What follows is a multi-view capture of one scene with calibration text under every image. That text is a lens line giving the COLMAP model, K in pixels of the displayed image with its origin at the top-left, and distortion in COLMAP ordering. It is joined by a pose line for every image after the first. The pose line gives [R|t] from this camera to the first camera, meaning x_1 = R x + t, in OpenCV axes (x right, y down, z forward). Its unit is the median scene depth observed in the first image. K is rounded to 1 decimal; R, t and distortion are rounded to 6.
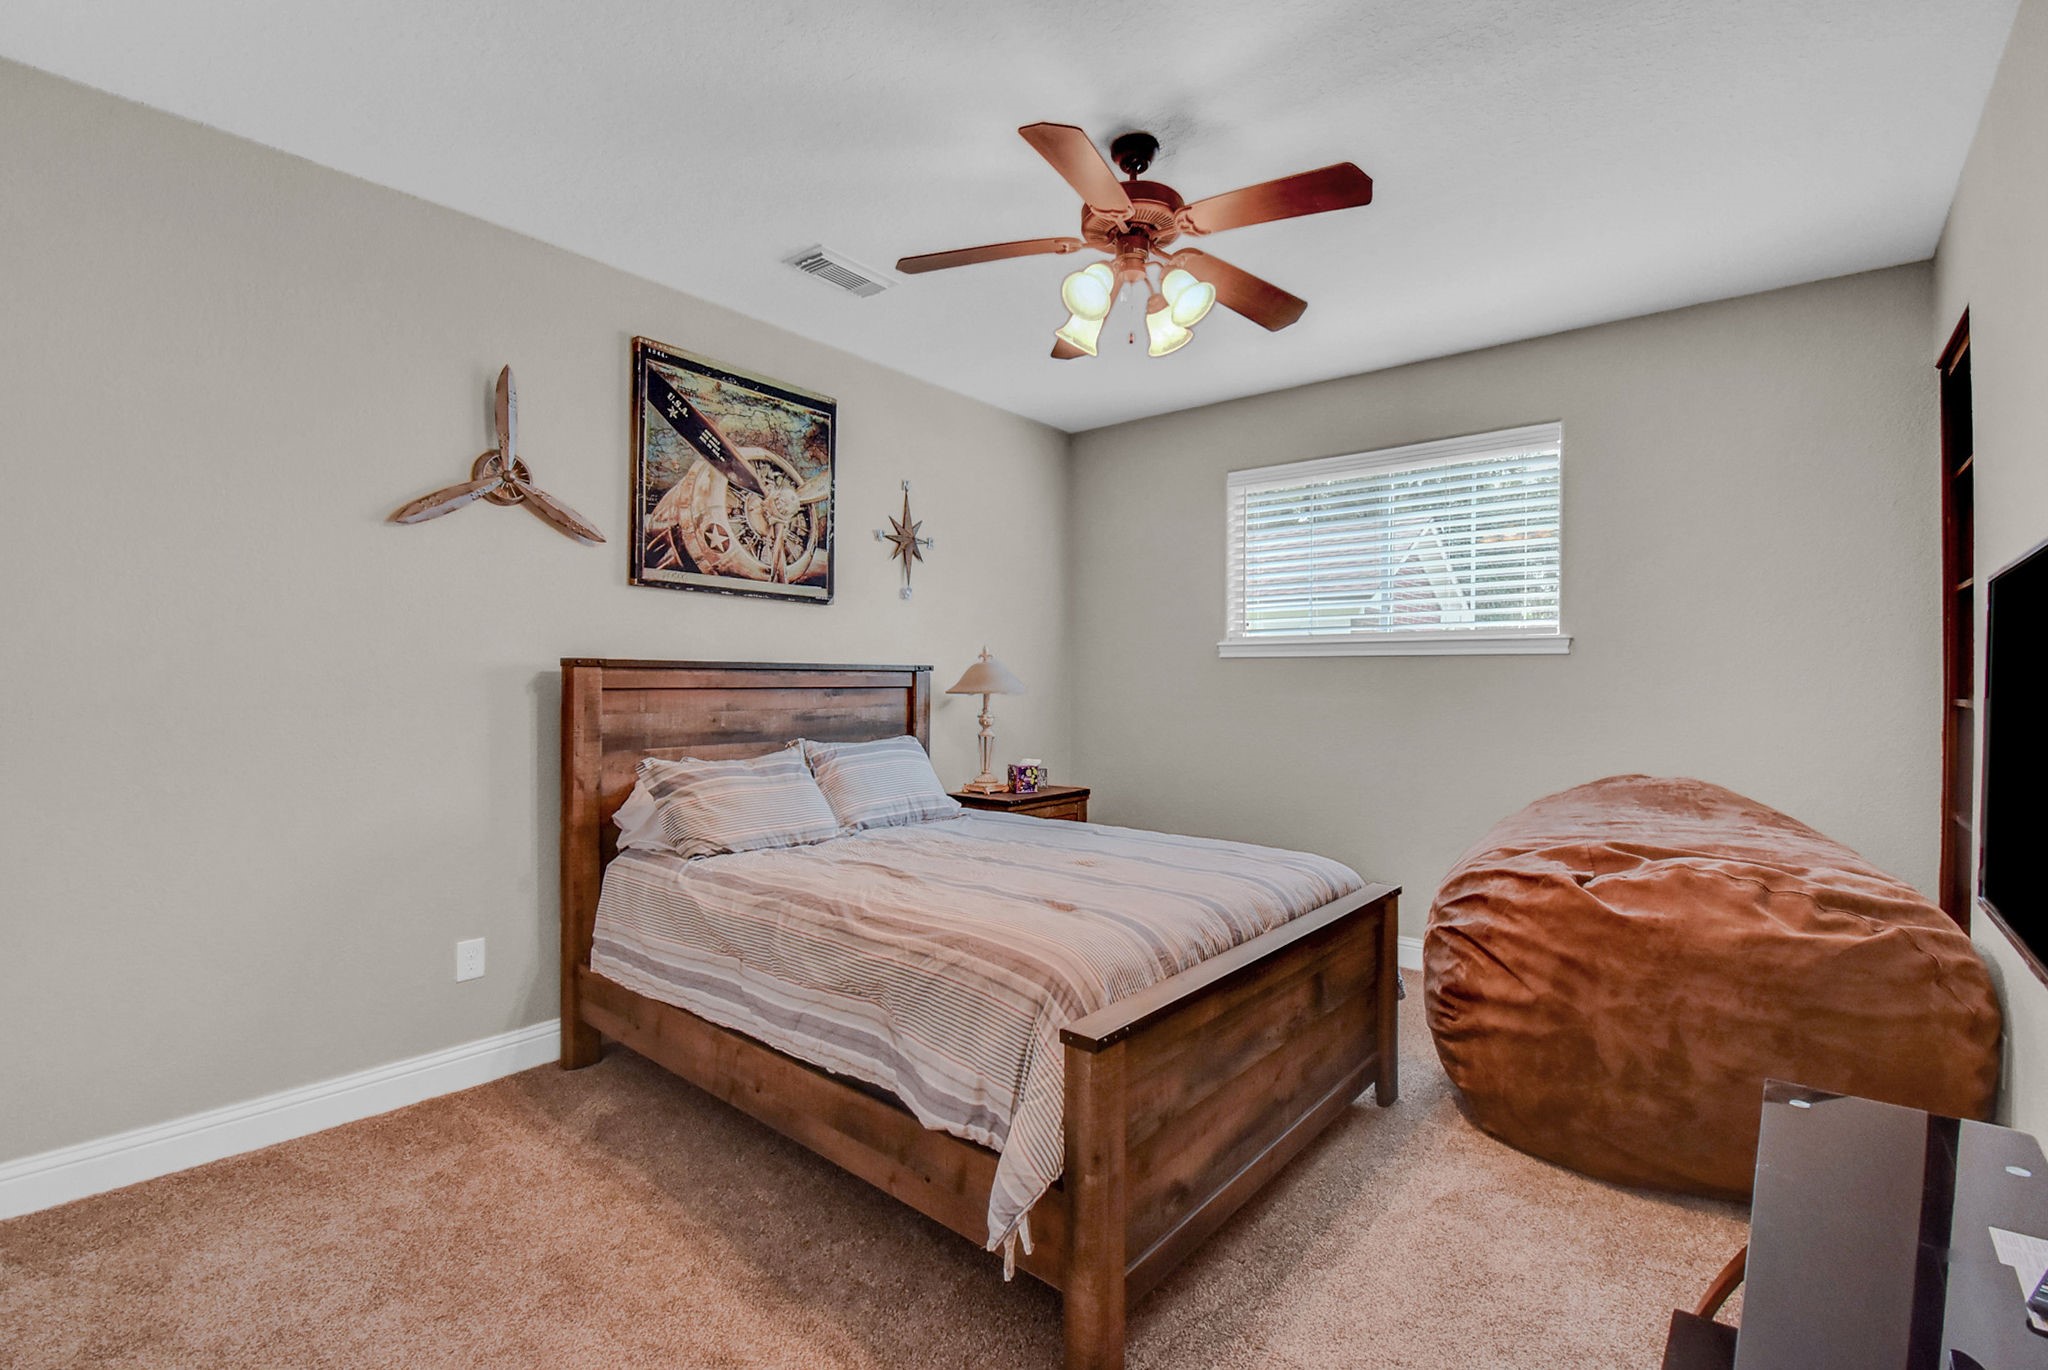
lens RADIAL K [[906.1, 0, 1012.5], [0, 906.1, 681.5], [0, 0, 1]] dist [0.011062, -0.020074]
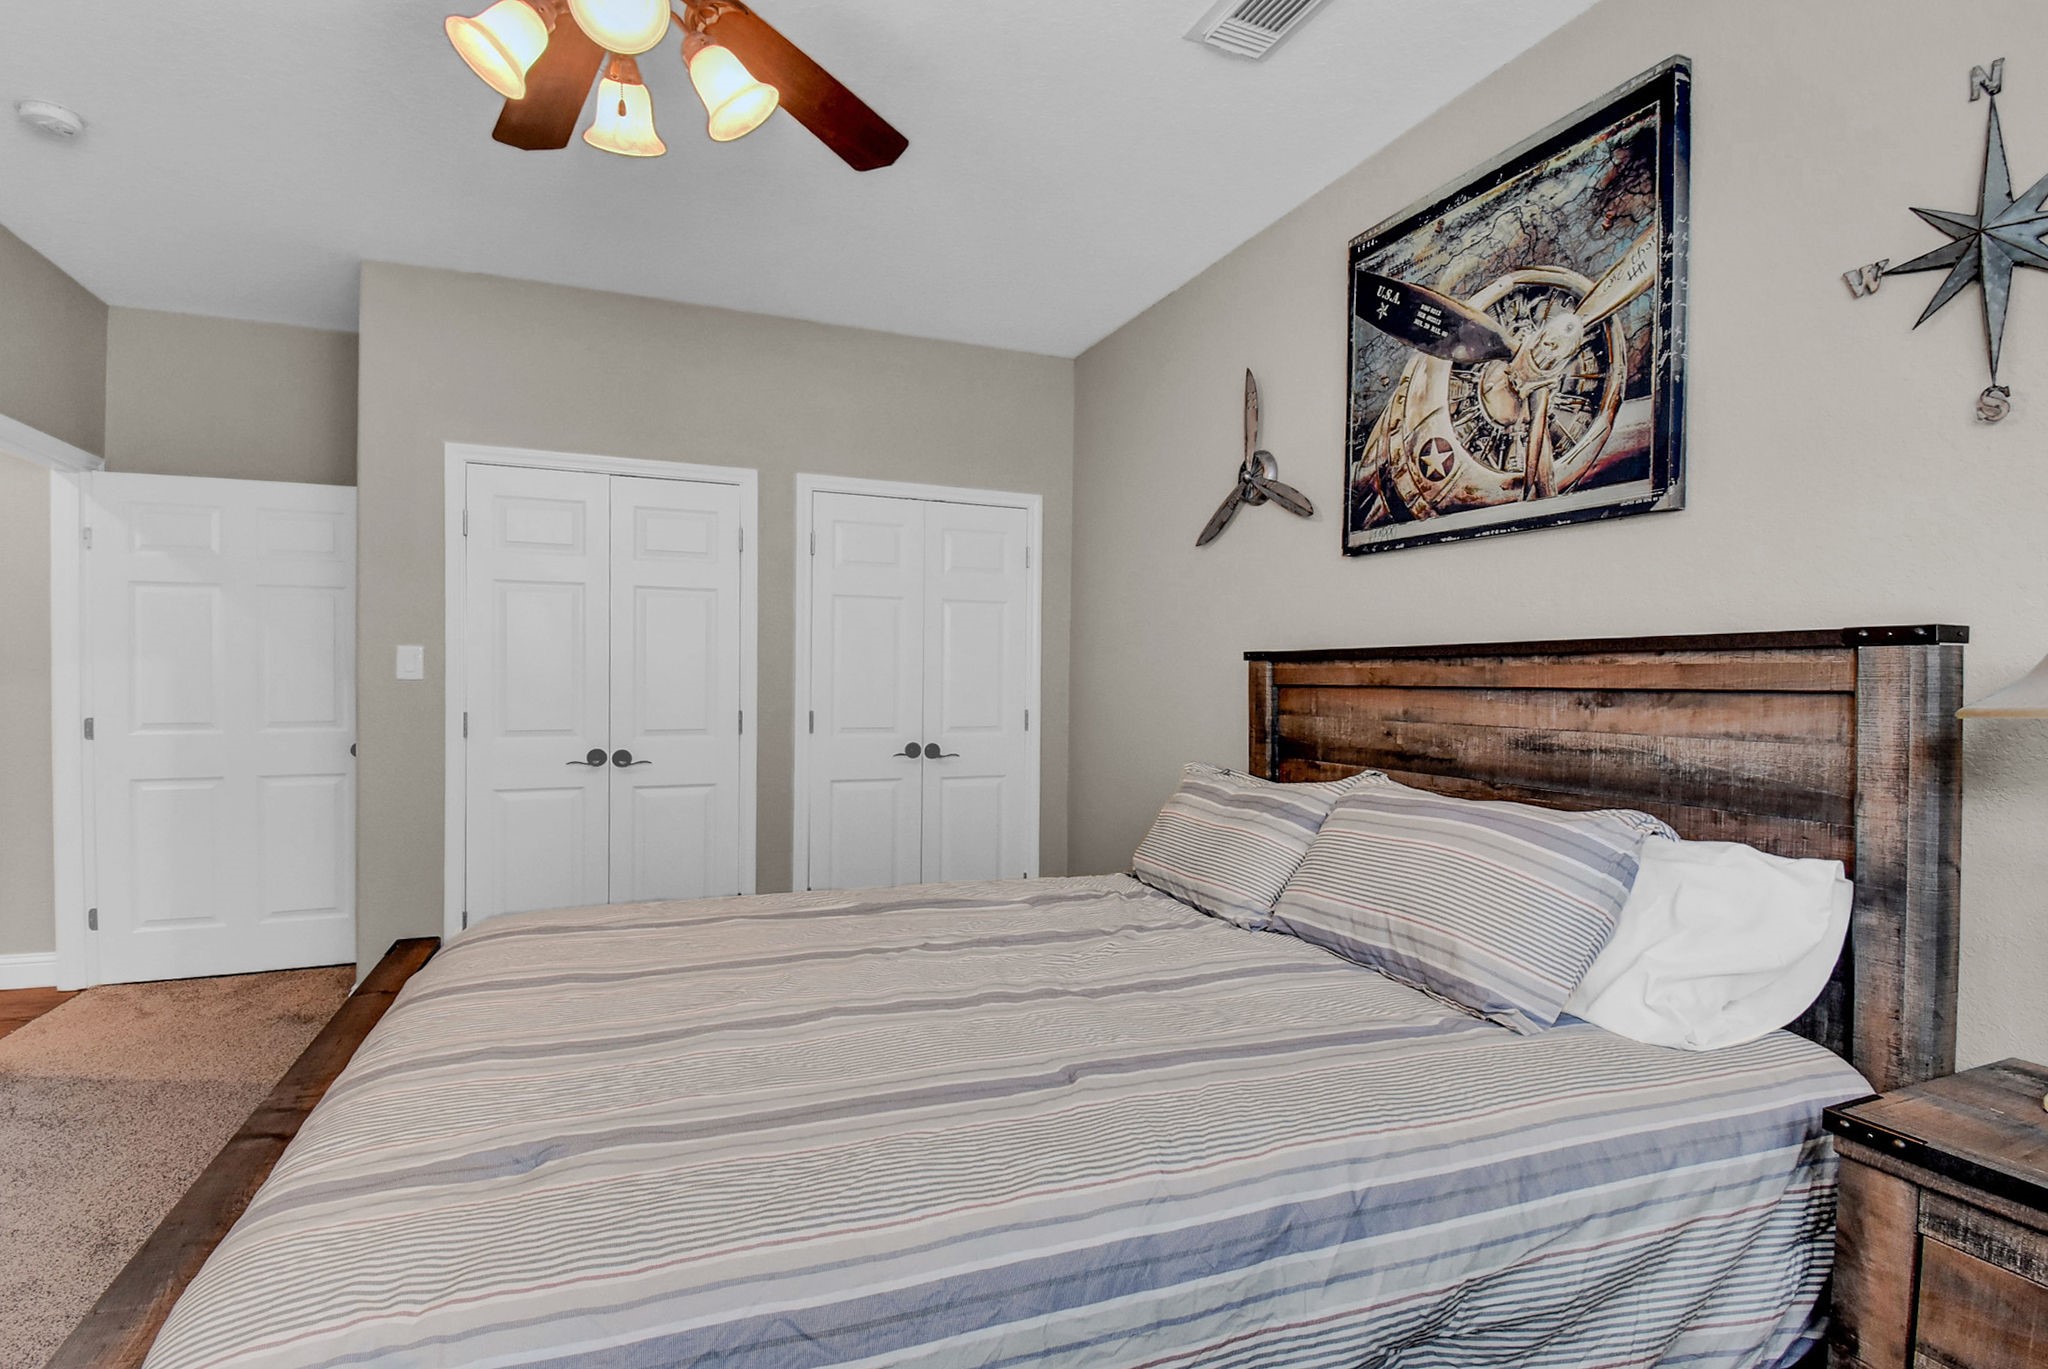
lens RADIAL K [[906.1, 0, 1012.5], [0, 906.1, 681.0], [0, 0, 1]] dist [0.011062, -0.020074]
pose [[-0.448201, -0.001527, -0.893932, 0.389772], [-0.006503, 0.999978, 0.001552, 0.003662], [0.893909, 0.006509, -0.448201, 0.996773]]
